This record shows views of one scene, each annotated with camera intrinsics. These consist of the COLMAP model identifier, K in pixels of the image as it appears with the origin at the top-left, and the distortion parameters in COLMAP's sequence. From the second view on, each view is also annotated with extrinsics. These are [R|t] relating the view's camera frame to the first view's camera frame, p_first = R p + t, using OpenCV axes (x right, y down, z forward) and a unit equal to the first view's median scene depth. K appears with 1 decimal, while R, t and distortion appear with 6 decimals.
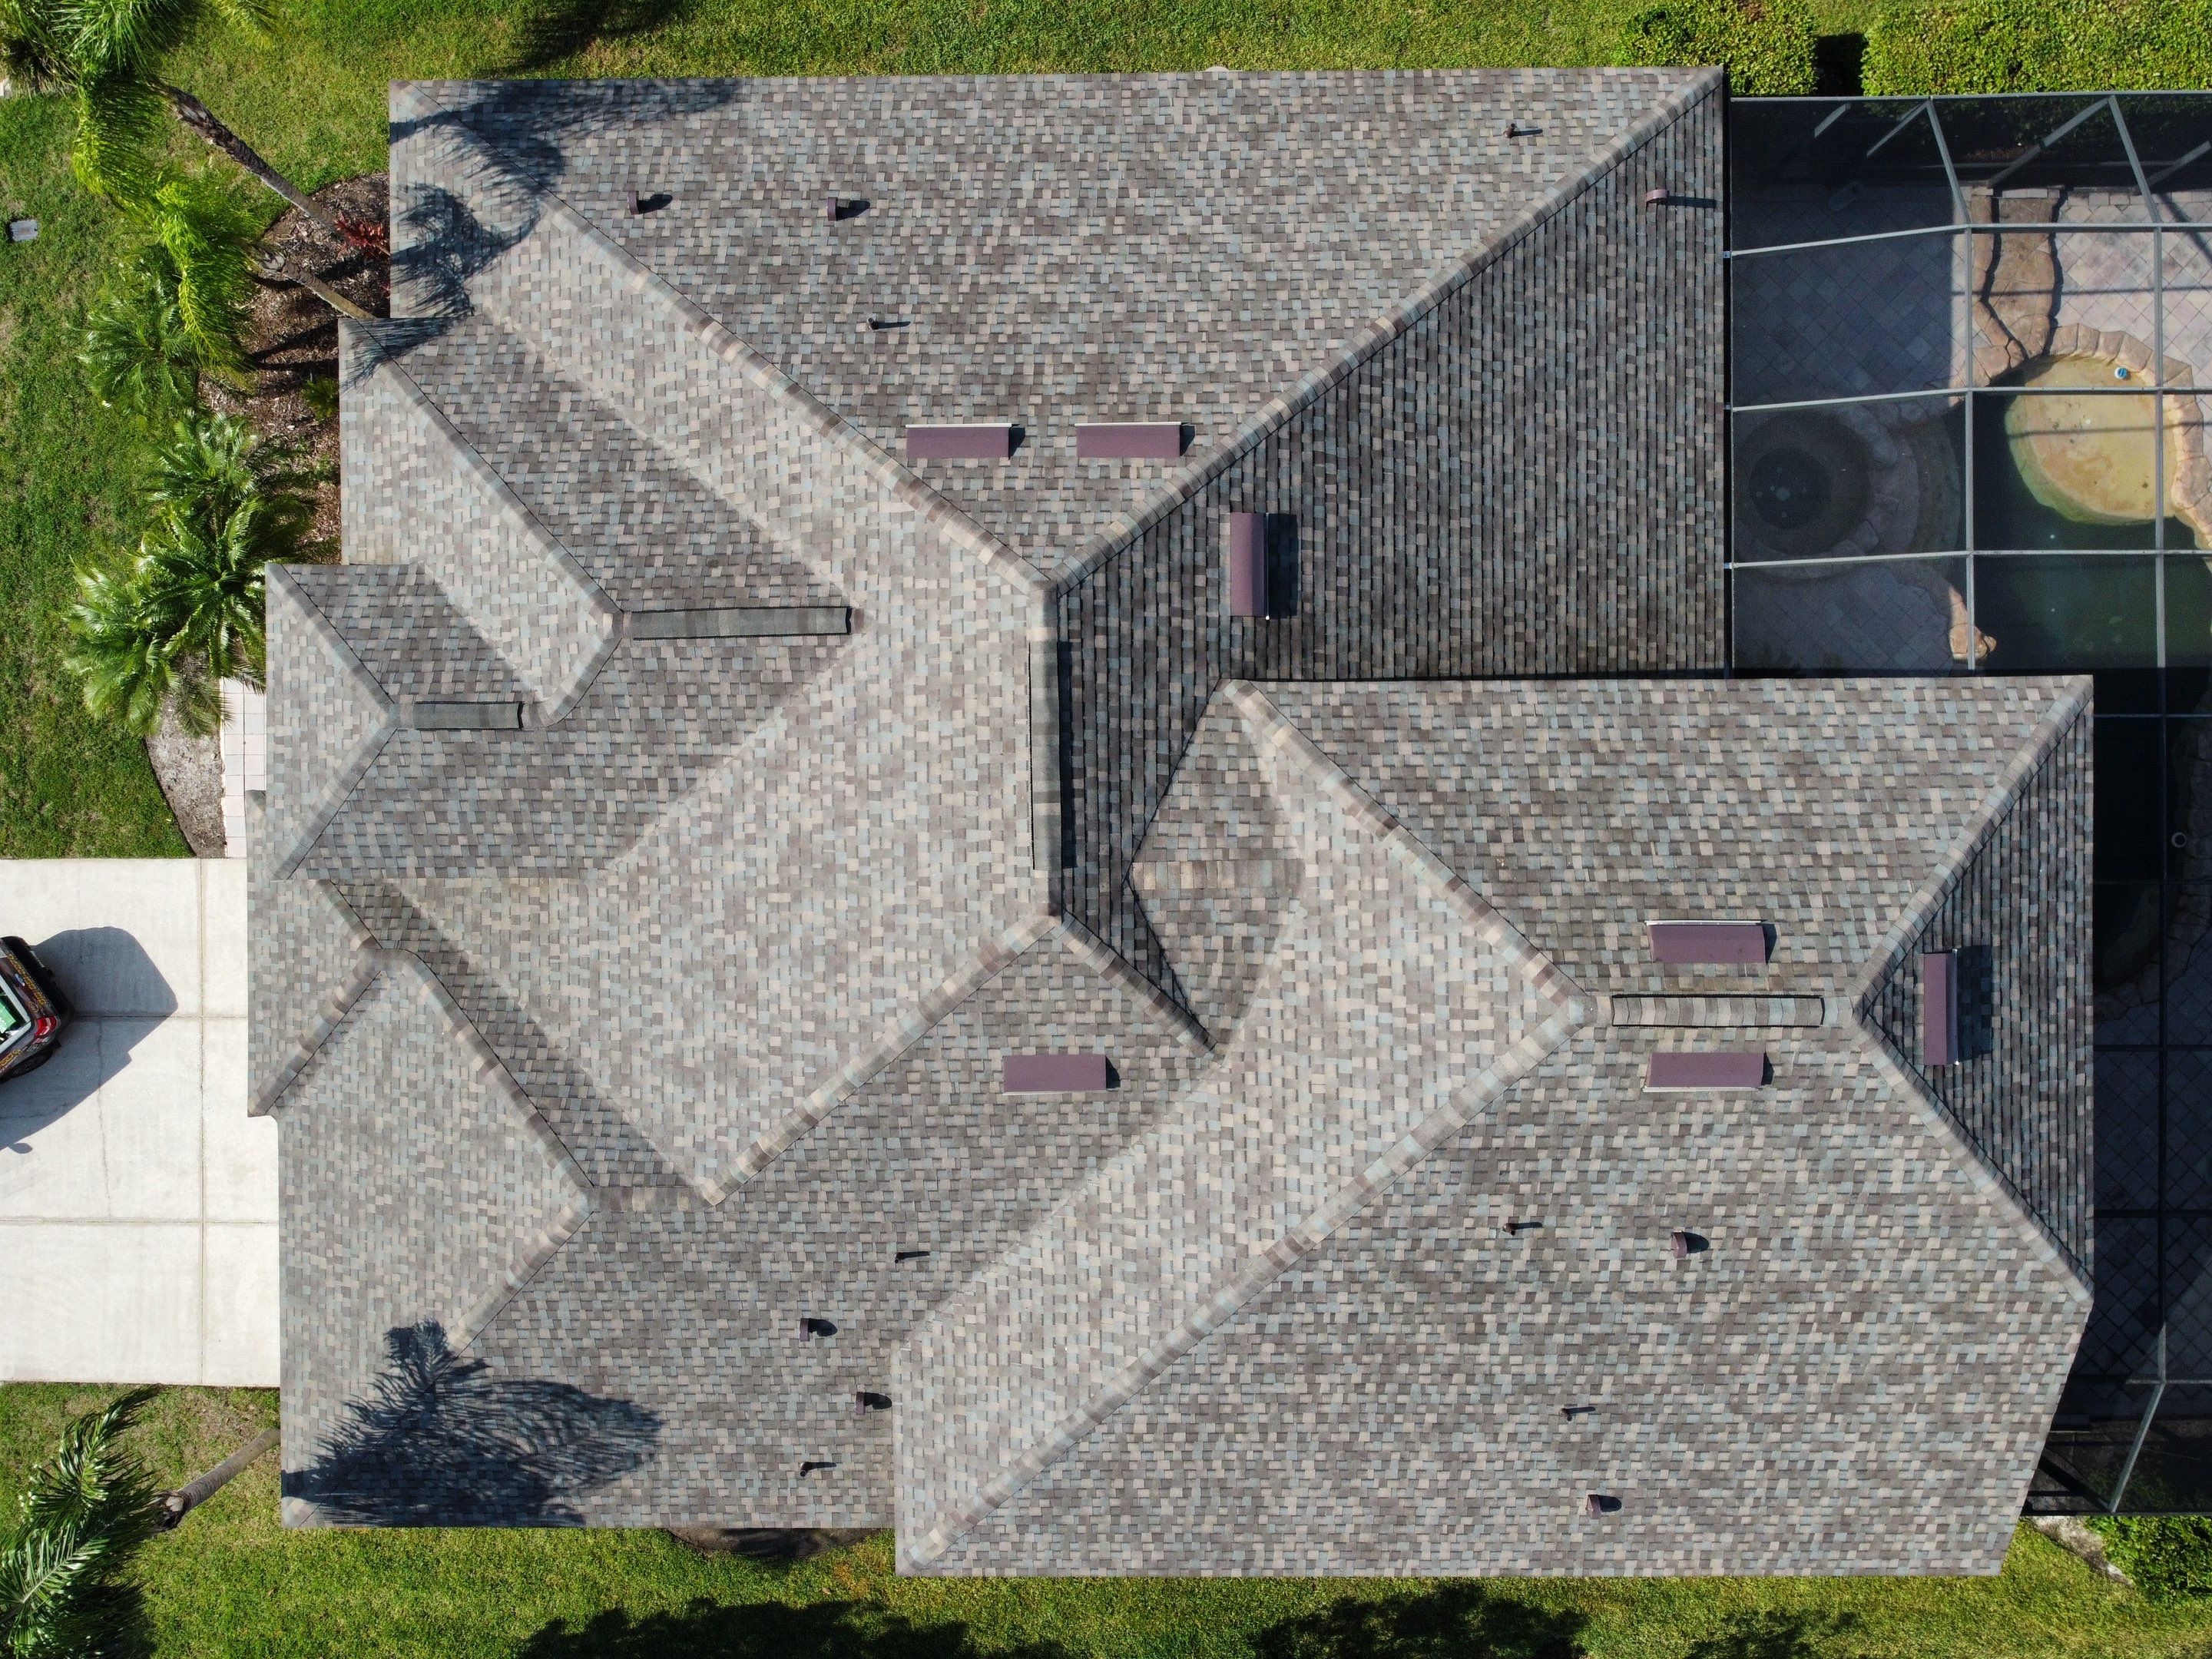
lens RADIAL K [[1674.6, 0, 1075.5], [0, 1674.6, 808.8], [0, 0, 1]] dist [-0.009622, 0.005052]
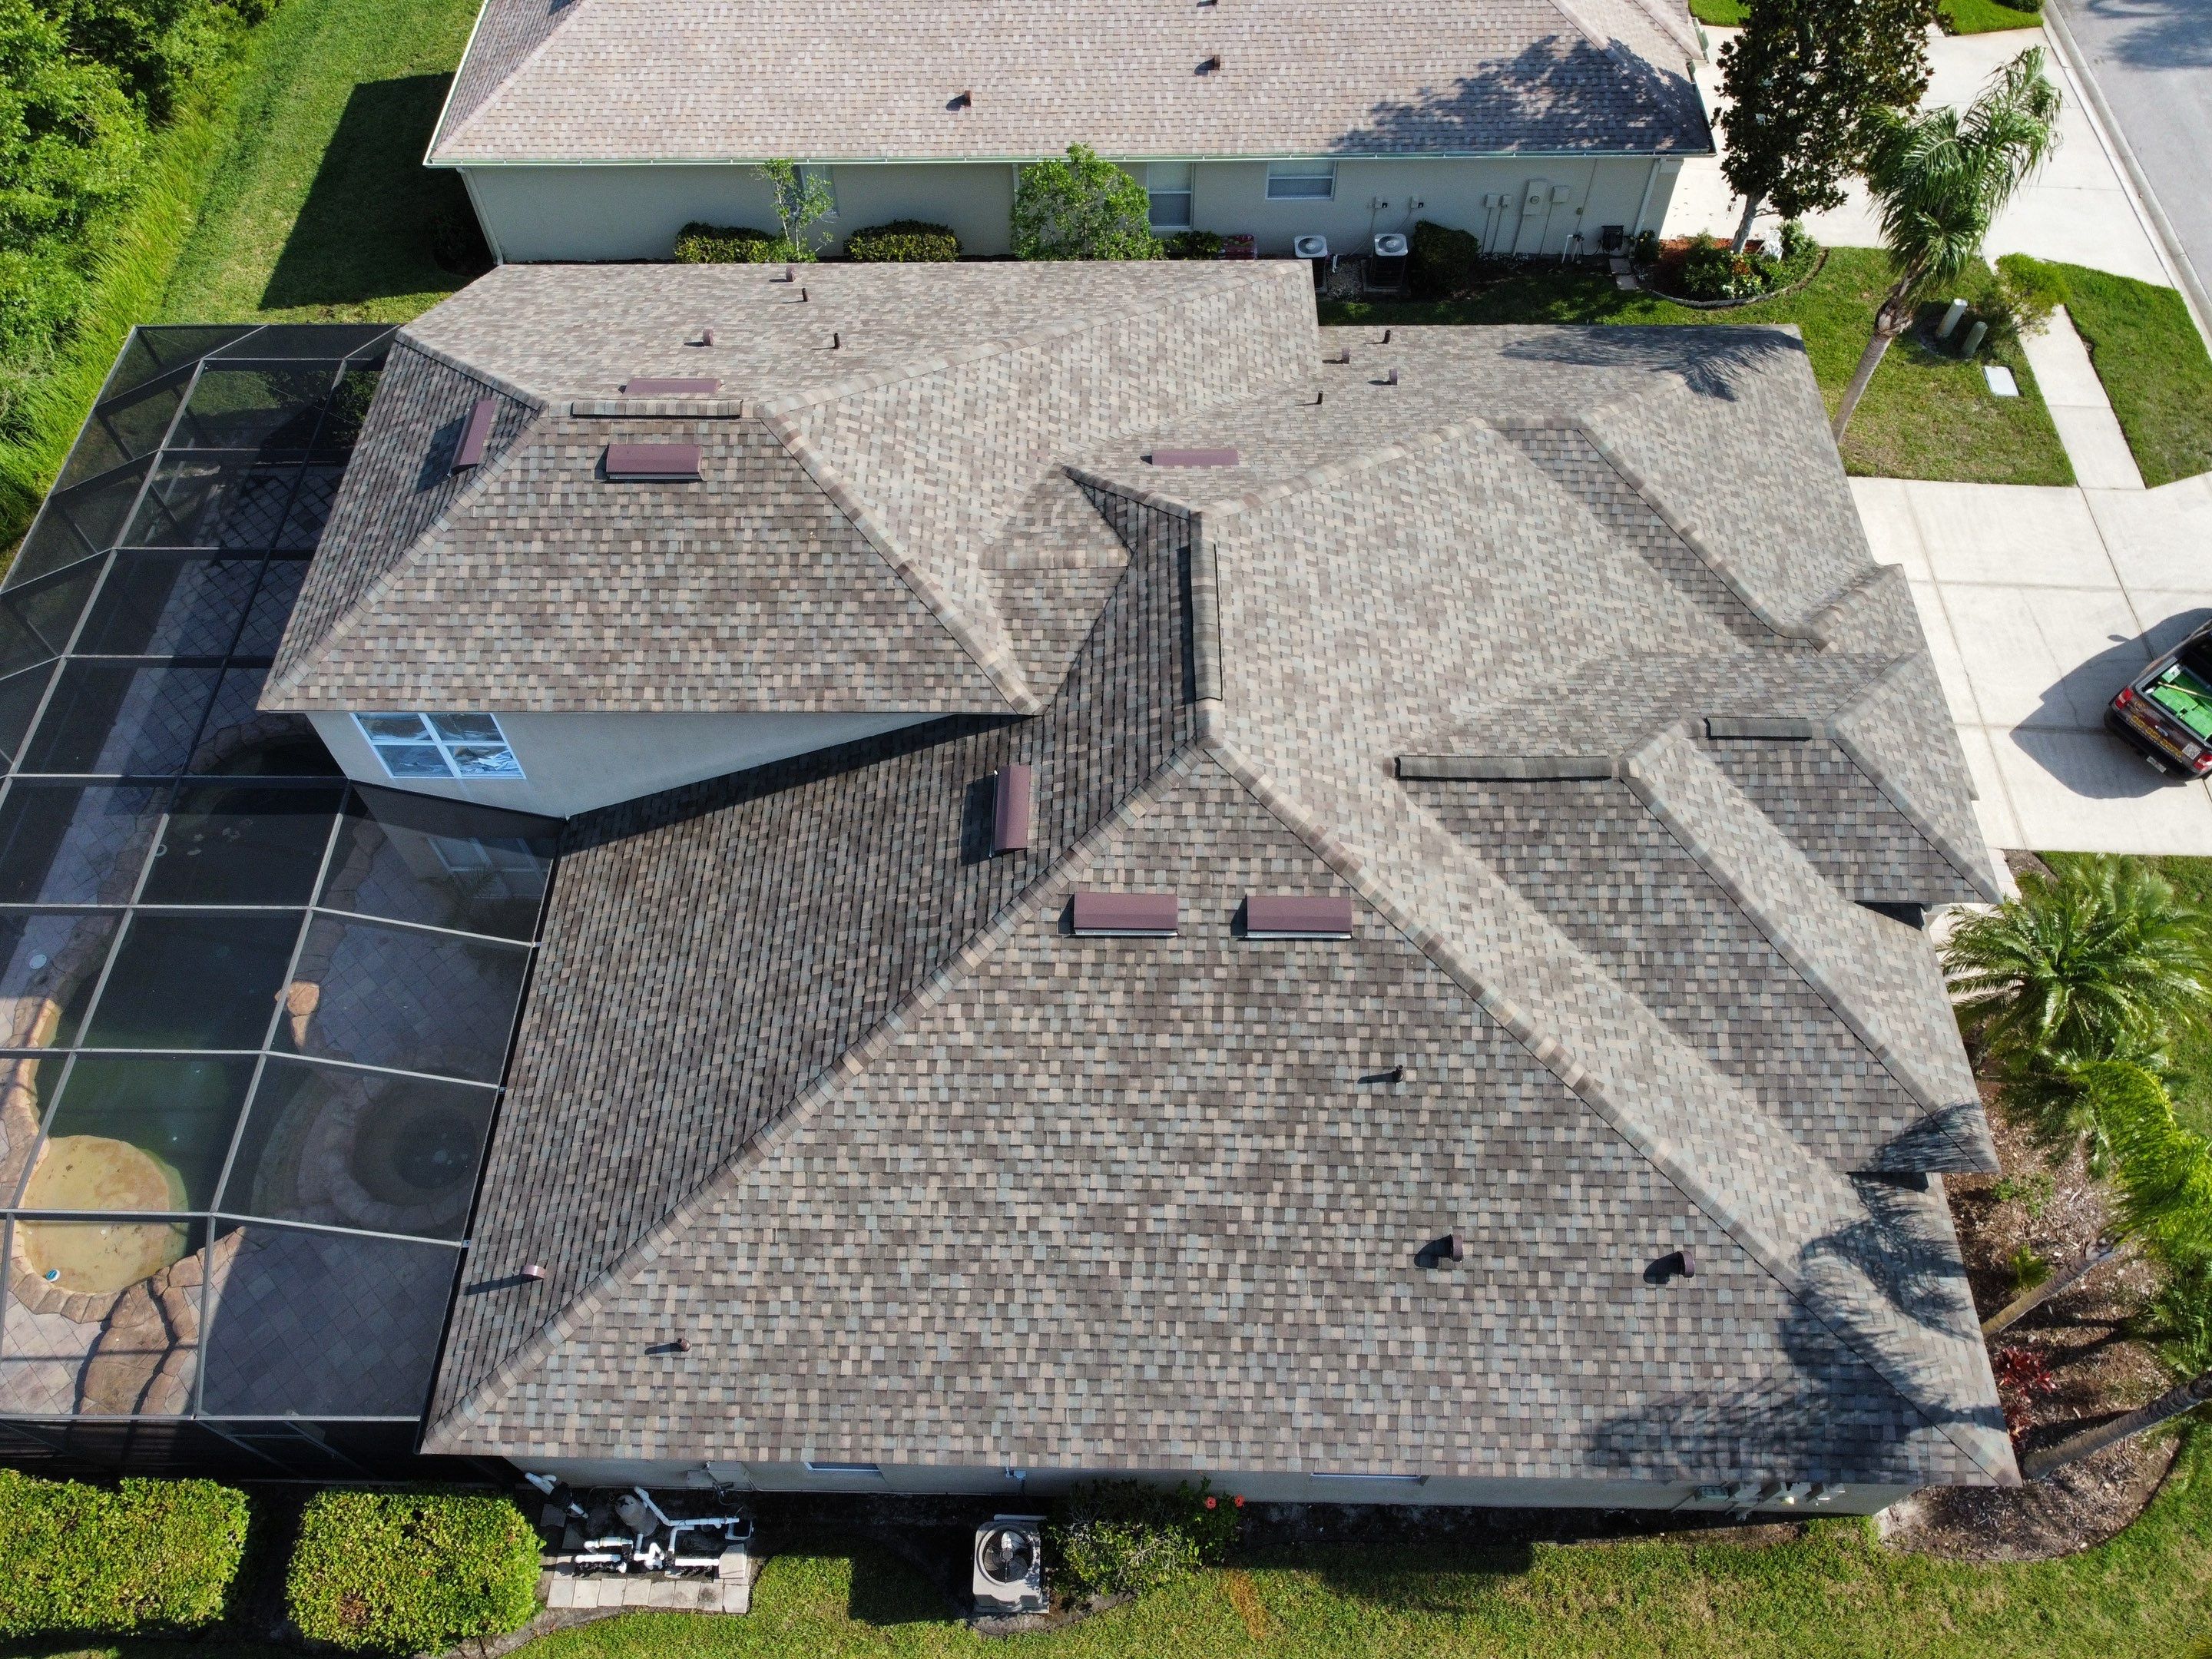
lens RADIAL K [[1669.3, 0, 1074.8], [0, 1669.3, 810.3], [0, 0, 1]] dist [0.003693, -0.024136]
pose [[-0.998473, -0.000927, 0.055234, 0.007366], [0.031444, -0.831615, 0.554461, -0.689575], [0.045419, 0.555351, 0.830375, 0.136420]]
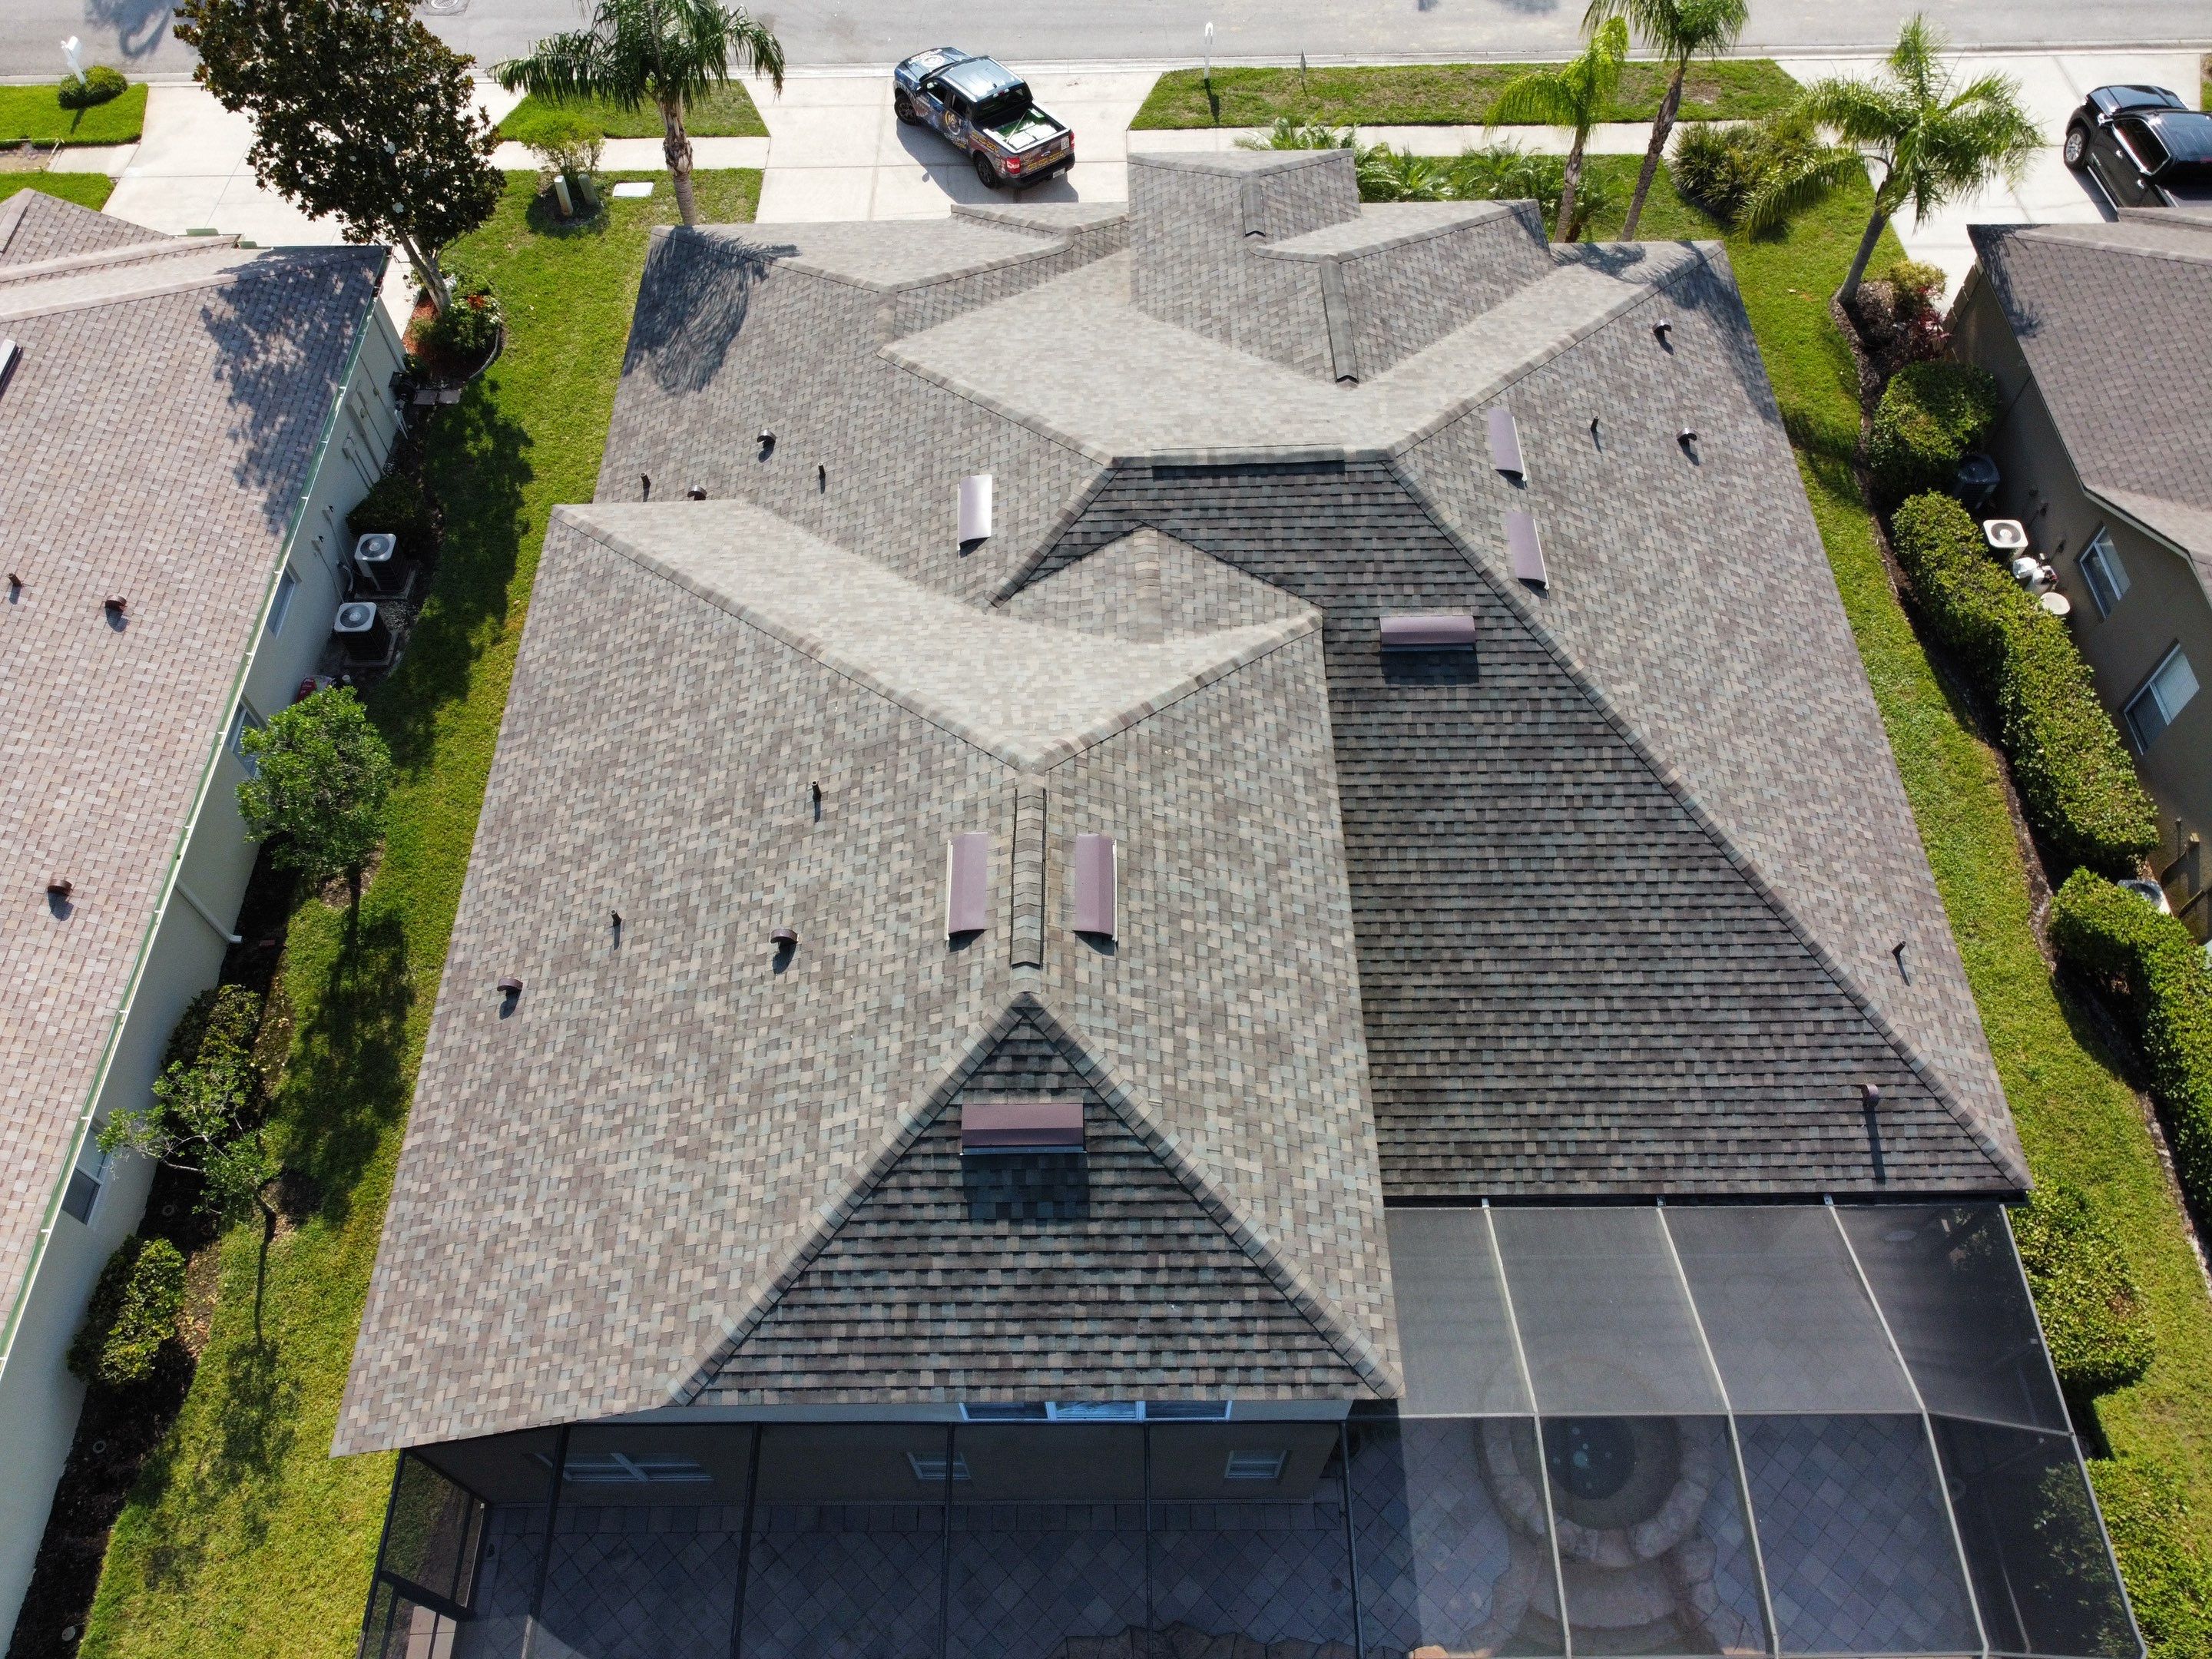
lens RADIAL K [[1674.6, 0, 1075.5], [0, 1674.6, 808.8], [0, 0, 1]] dist [-0.009622, 0.005052]
pose [[-0.005339, 0.840823, -0.541284, 0.770127], [-0.999702, 0.008414, 0.022929, 0.060602], [0.023834, 0.541245, 0.840527, 0.121511]]
